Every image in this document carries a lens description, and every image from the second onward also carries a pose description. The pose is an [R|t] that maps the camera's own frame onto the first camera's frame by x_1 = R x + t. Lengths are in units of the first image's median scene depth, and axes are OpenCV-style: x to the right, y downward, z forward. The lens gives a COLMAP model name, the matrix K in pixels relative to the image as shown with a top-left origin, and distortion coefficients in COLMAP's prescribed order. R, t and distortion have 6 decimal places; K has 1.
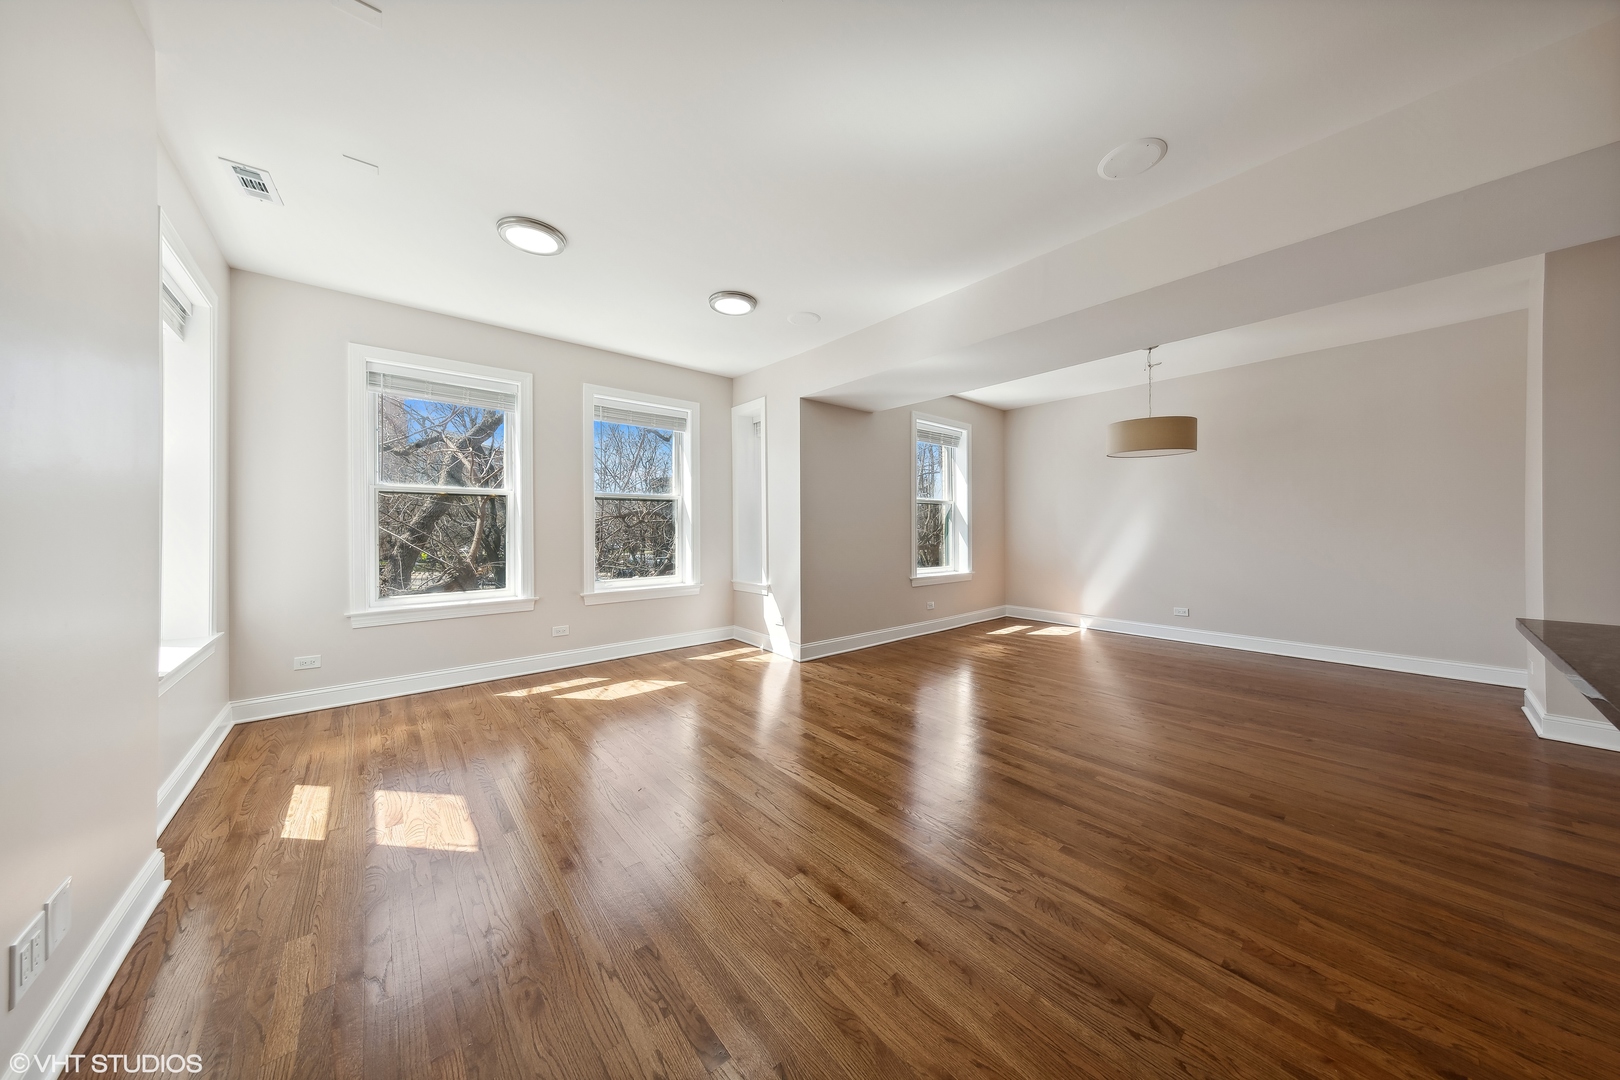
lens RADIAL K [[523.2, 0, 812.4], [0, 523.2, 529.8], [0, 0, 1]] dist [0.022698, -0.000027]
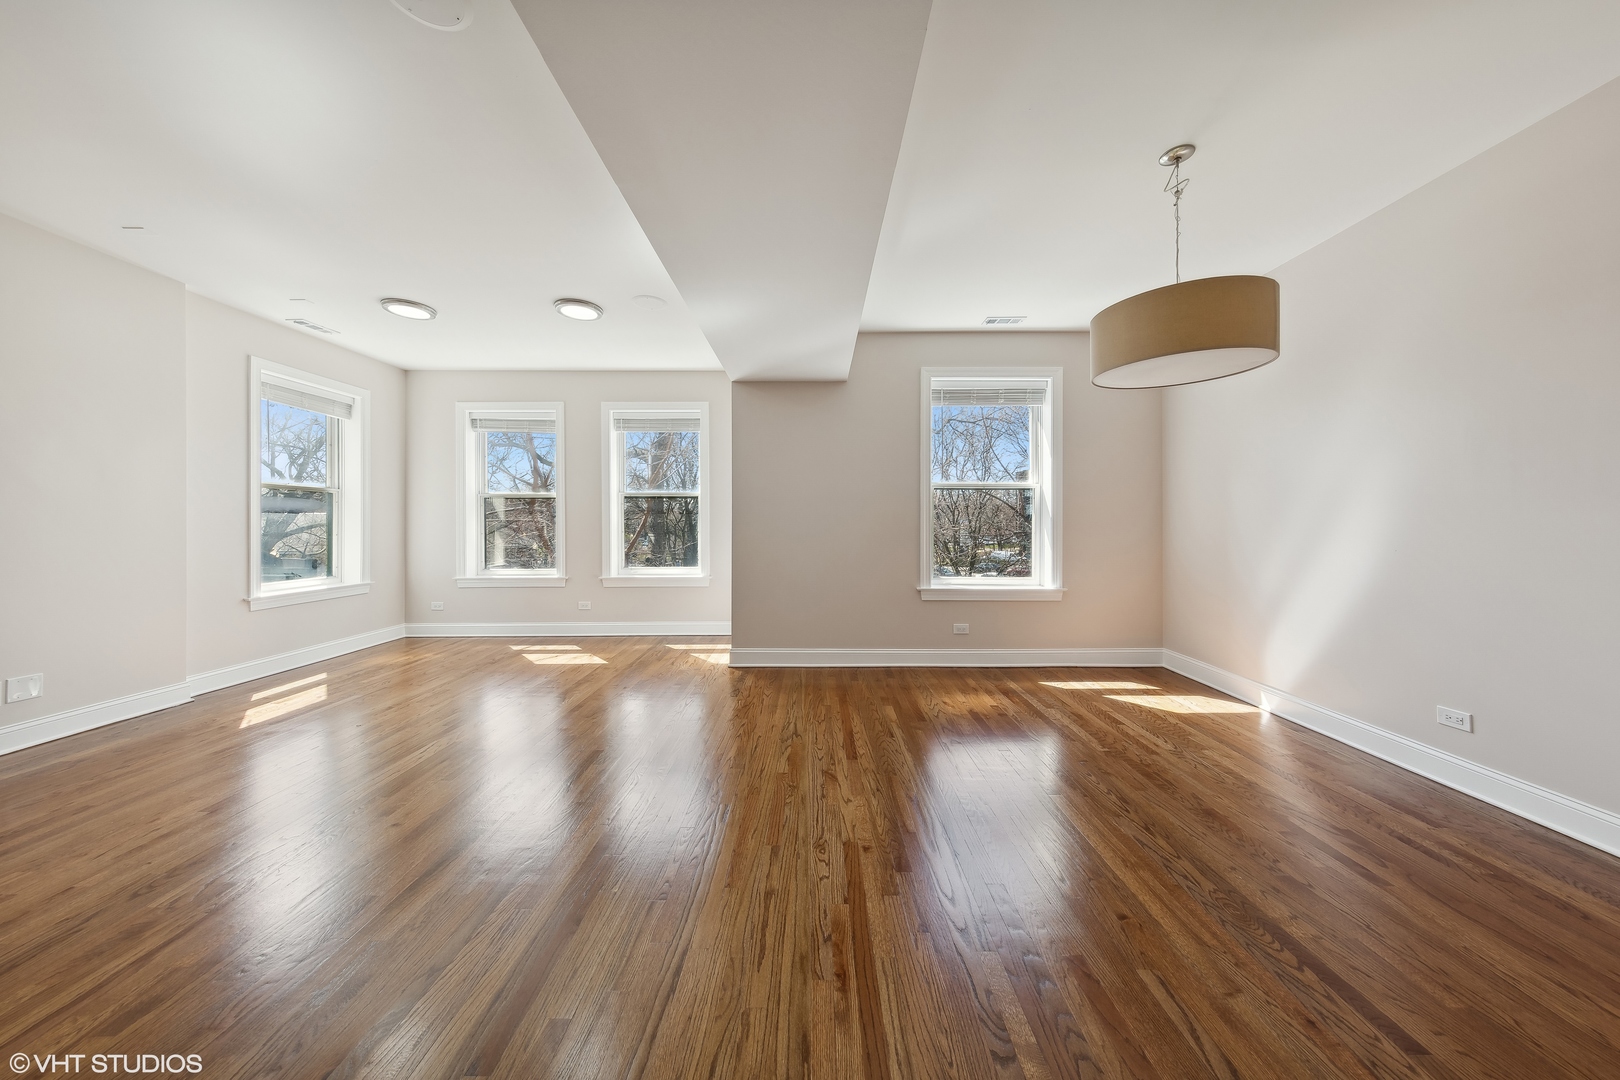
lens RADIAL K [[527.2, 0, 814.9], [0, 527.2, 527.3], [0, 0, 1]] dist [0.005228, -0.000247]
pose [[0.748573, 0.006639, -0.663019, 0.566722], [-0.005730, 0.999977, 0.003544, 0.001691], [0.663027, 0.001146, 0.748594, 0.322492]]
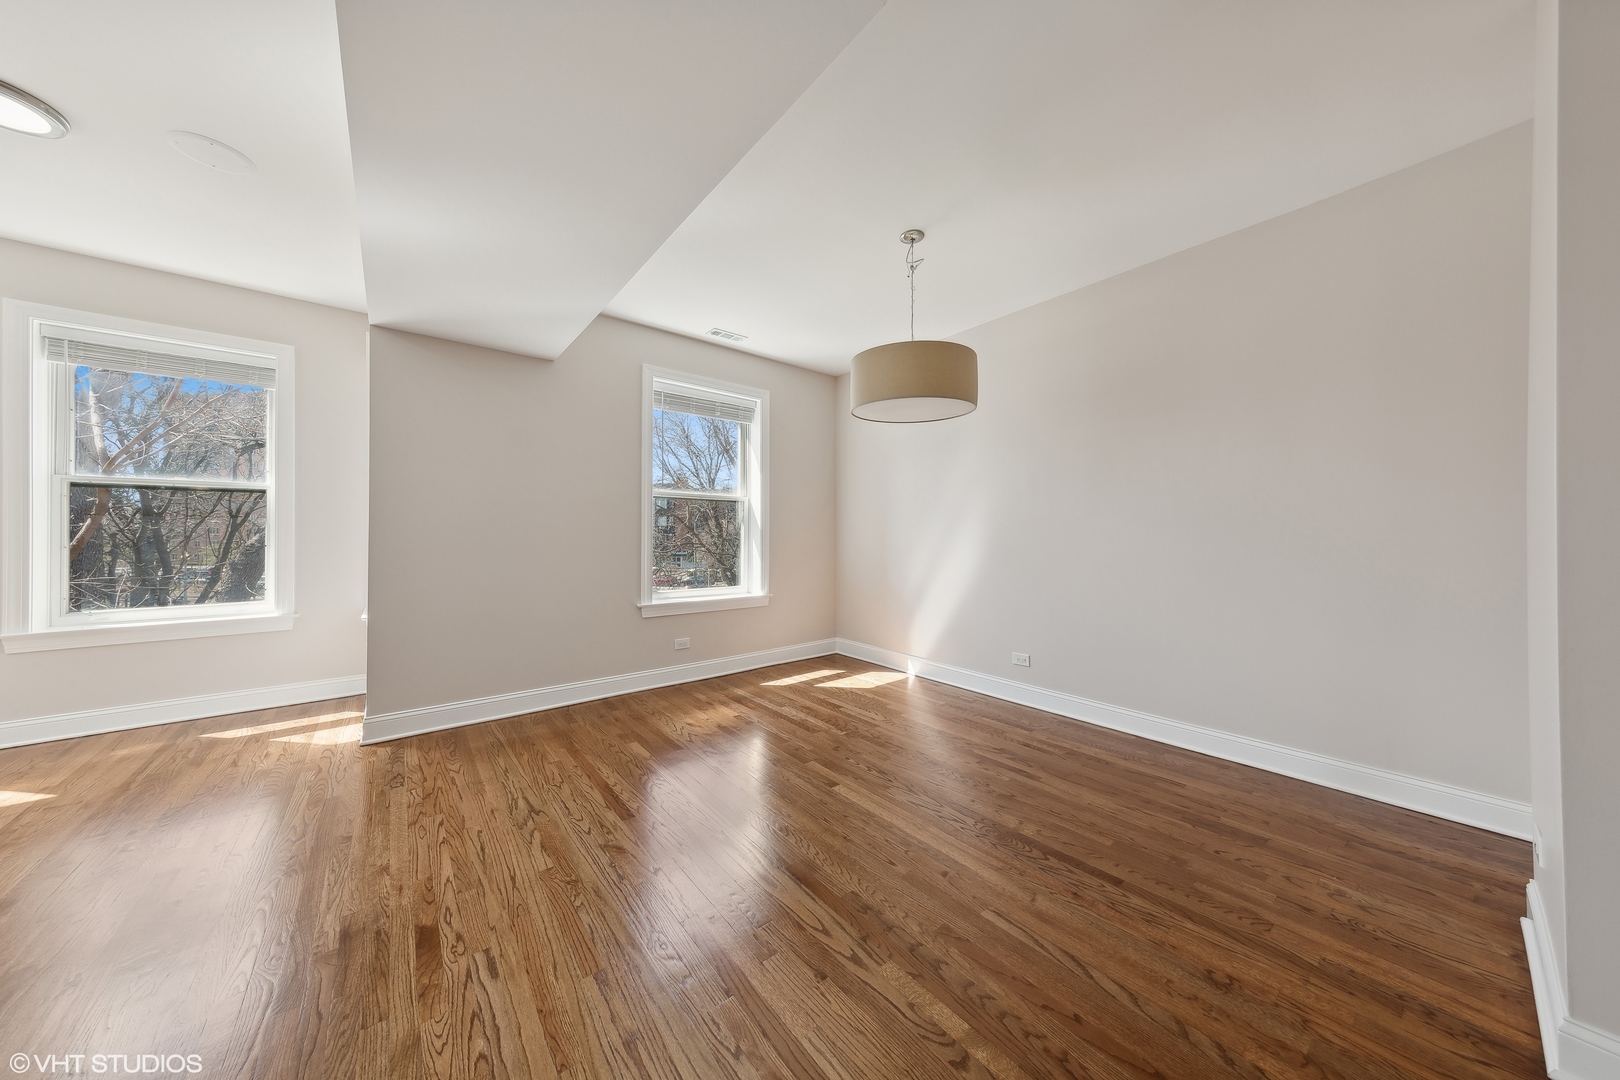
lens RADIAL K [[518.8, 0, 813.4], [0, 518.8, 537.6], [0, 0, 1]] dist [0.007410, -0.000155]
pose [[0.999310, 0.006042, -0.036637, 0.432034], [-0.005974, 0.999980, 0.001956, -0.000450], [0.036648, -0.001736, 0.999327, 0.315620]]
